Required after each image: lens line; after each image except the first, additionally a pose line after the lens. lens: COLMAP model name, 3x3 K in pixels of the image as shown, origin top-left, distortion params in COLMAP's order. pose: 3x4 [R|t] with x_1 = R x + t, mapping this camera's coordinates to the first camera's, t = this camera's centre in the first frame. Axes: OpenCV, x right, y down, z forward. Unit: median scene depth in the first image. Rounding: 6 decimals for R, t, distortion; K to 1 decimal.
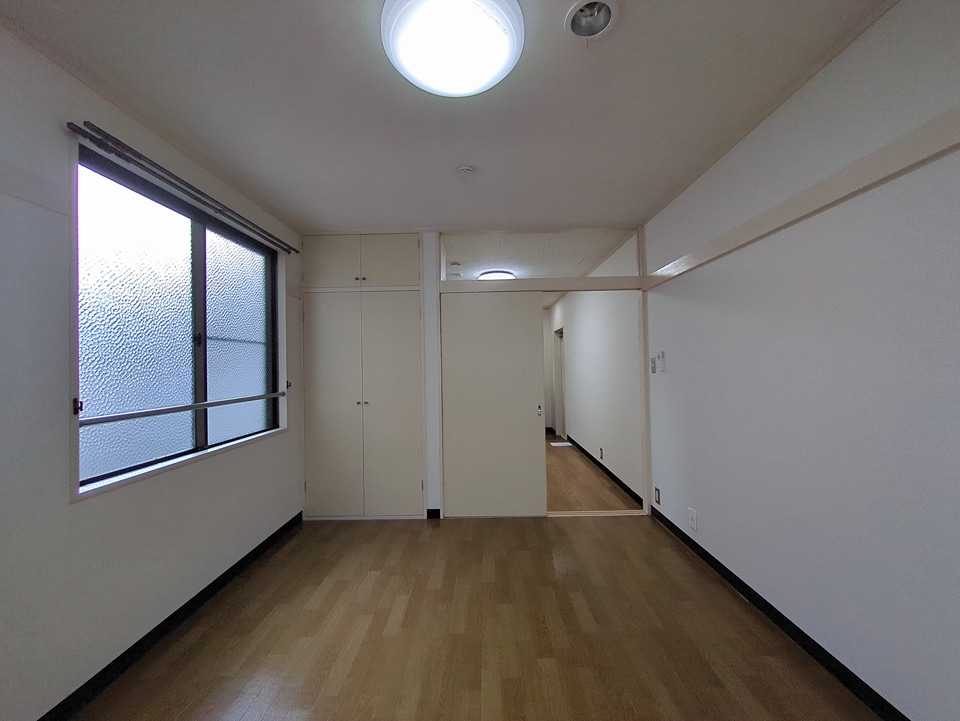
lens RADIAL K [[378.7, 0, 483.9], [0, 378.7, 359.7], [0, 0, 1]] dist [-0.003776, 0.001165]
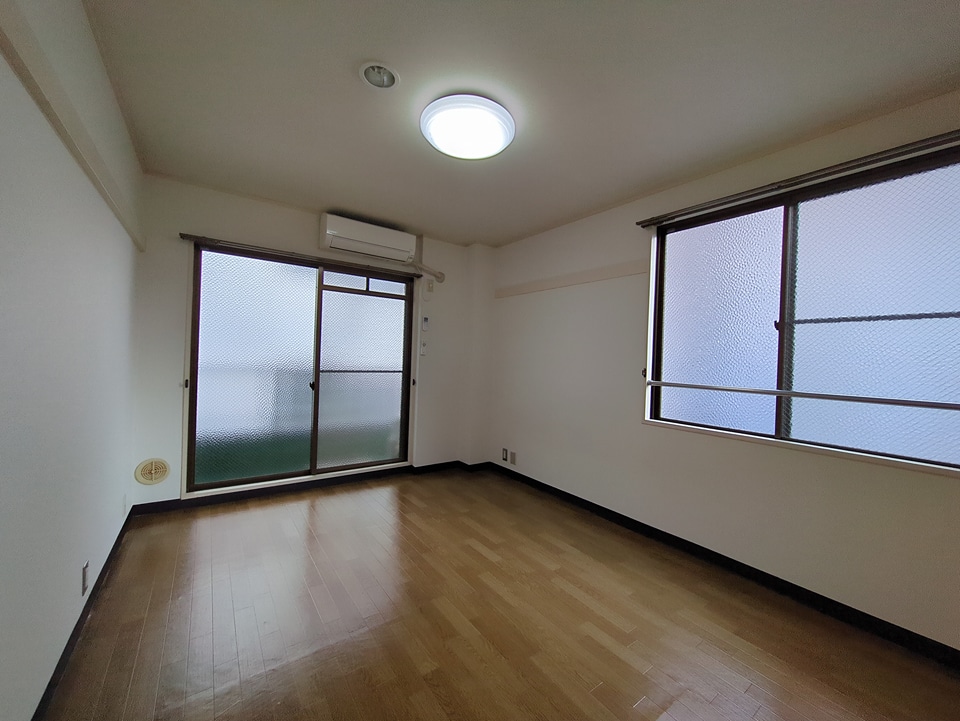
lens RADIAL K [[378.7, 0, 482.2], [0, 378.7, 361.0], [0, 0, 1]] dist [-0.003776, 0.001165]
pose [[-0.808281, 0.001831, -0.588795, 0.327841], [-0.005203, 0.999934, 0.010251, 0.022864], [0.588775, 0.011349, -0.808218, 0.986982]]
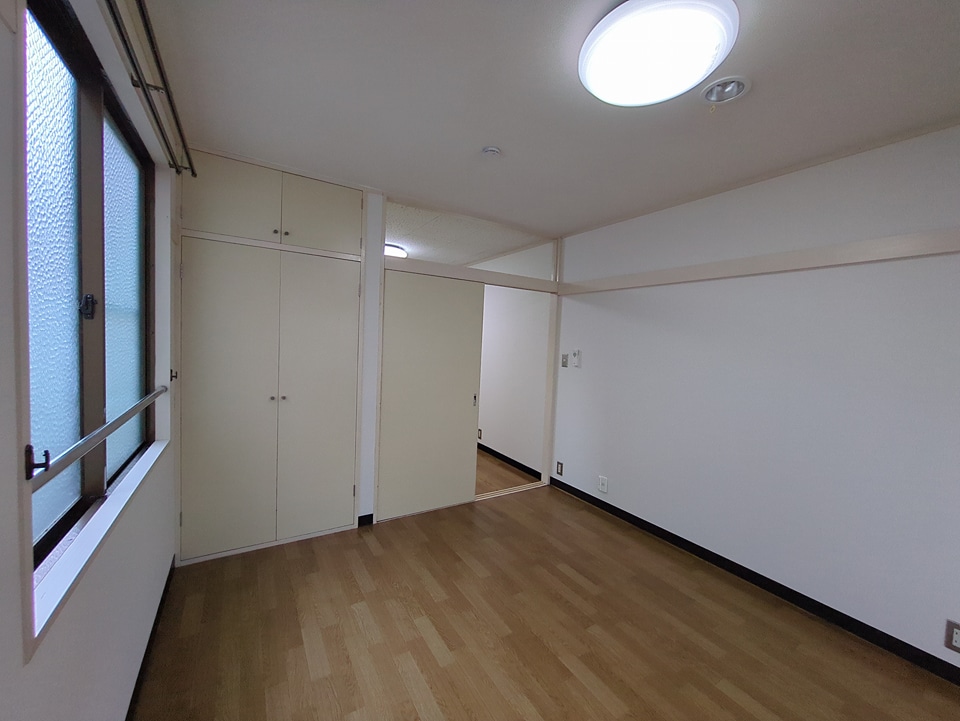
lens RADIAL K [[378.7, 0, 485.0], [0, 378.7, 359.0], [0, 0, 1]] dist [-0.003776, 0.001165]
pose [[0.838618, 0.030568, 0.543862, -0.419105], [-0.068848, 0.996365, 0.050160, -0.033111], [-0.540352, -0.079509, 0.837674, 0.150557]]
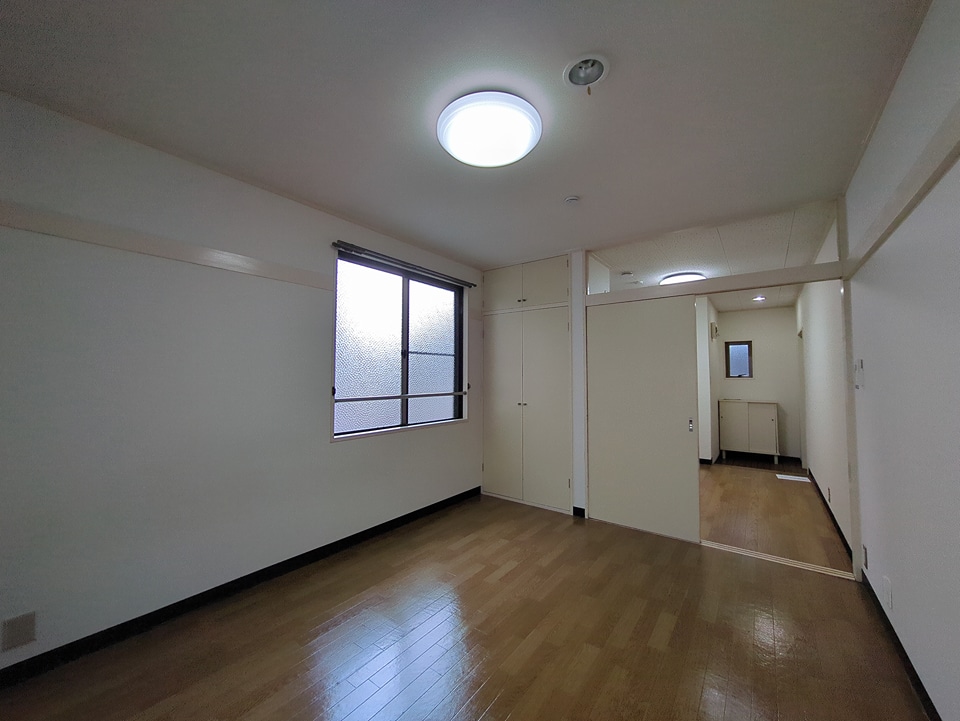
lens RADIAL K [[378.7, 0, 482.3], [0, 378.7, 359.5], [0, 0, 1]] dist [-0.003776, 0.001165]
pose [[0.806617, -0.005369, -0.591049, 0.303177], [-0.009202, 0.999723, -0.021640, 0.000203], [0.591002, 0.022894, 0.806345, -0.040309]]
